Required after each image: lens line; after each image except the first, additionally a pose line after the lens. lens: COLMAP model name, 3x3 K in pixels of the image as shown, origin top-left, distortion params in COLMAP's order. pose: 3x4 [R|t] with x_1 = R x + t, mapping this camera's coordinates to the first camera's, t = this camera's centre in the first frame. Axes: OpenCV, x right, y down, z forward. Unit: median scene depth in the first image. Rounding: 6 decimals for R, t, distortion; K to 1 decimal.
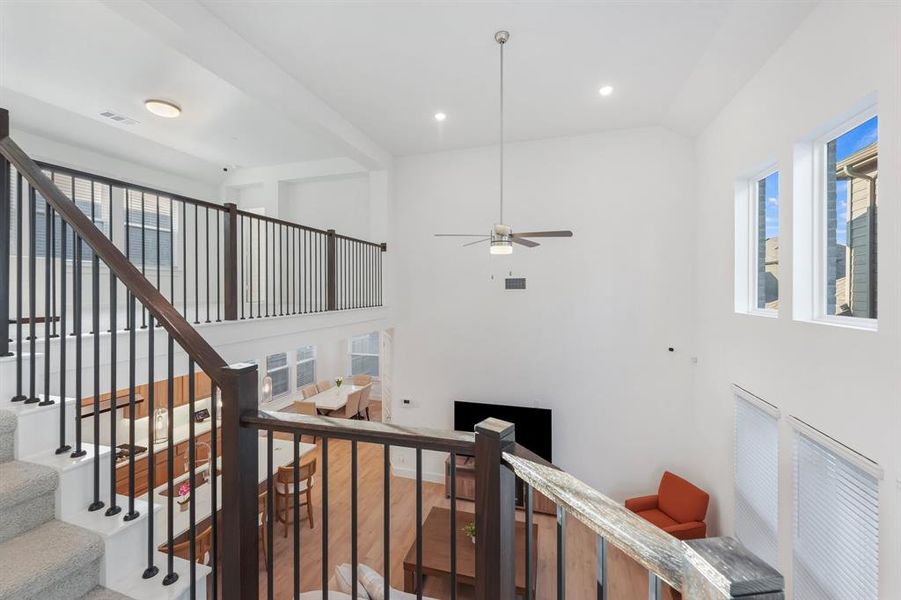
lens RADIAL K [[363.1, 0, 447.6], [0, 363.1, 295.5], [0, 0, 1]] dist [-0.010238, 0.000072]
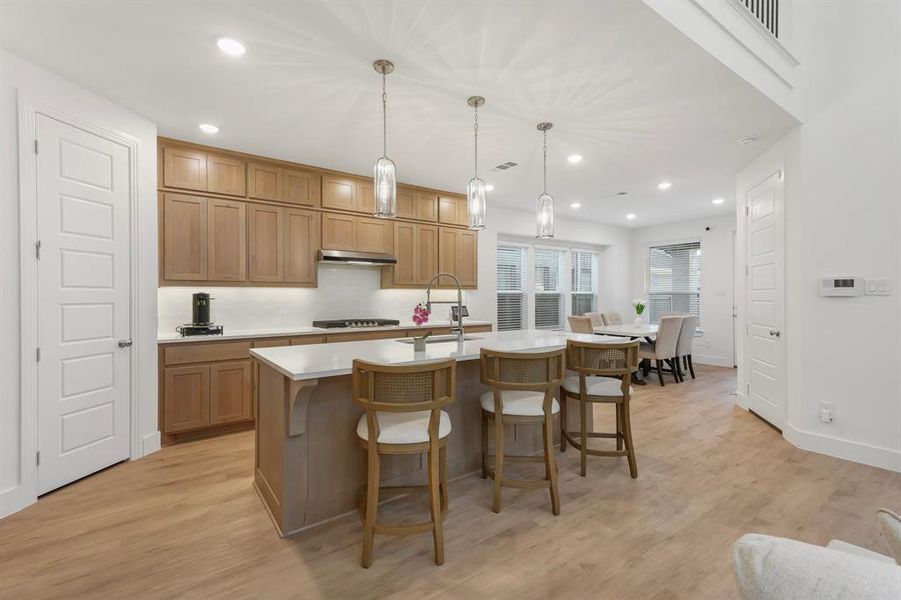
lens RADIAL K [[402.9, 0, 444.5], [0, 402.9, 296.8], [0, 0, 1]] dist [0.023425, -0.000236]
pose [[0.788310, 0.001800, -0.615275, -0.212049], [-0.009011, 0.999922, -0.008620, 0.366525], [0.615212, 0.012340, 0.788265, 0.373151]]
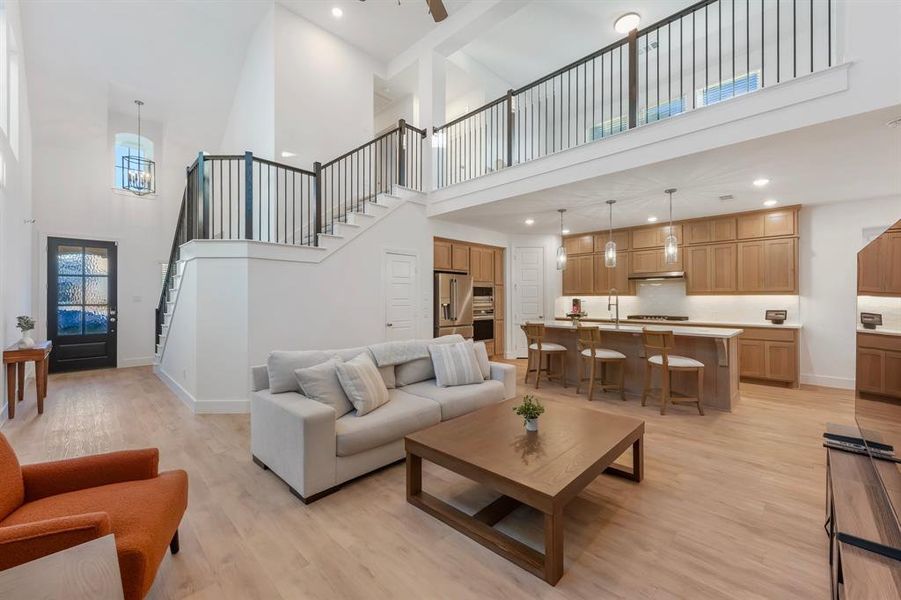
lens RADIAL K [[369.5, 0, 450.2], [0, 369.5, 294.6], [0, 0, 1]] dist [-0.008418, -0.000187]
pose [[-0.461764, -0.006165, -0.886981, 0.503183], [-0.010383, 0.999945, -0.001545, 0.349164], [0.886942, 0.008496, -0.461802, 0.876789]]
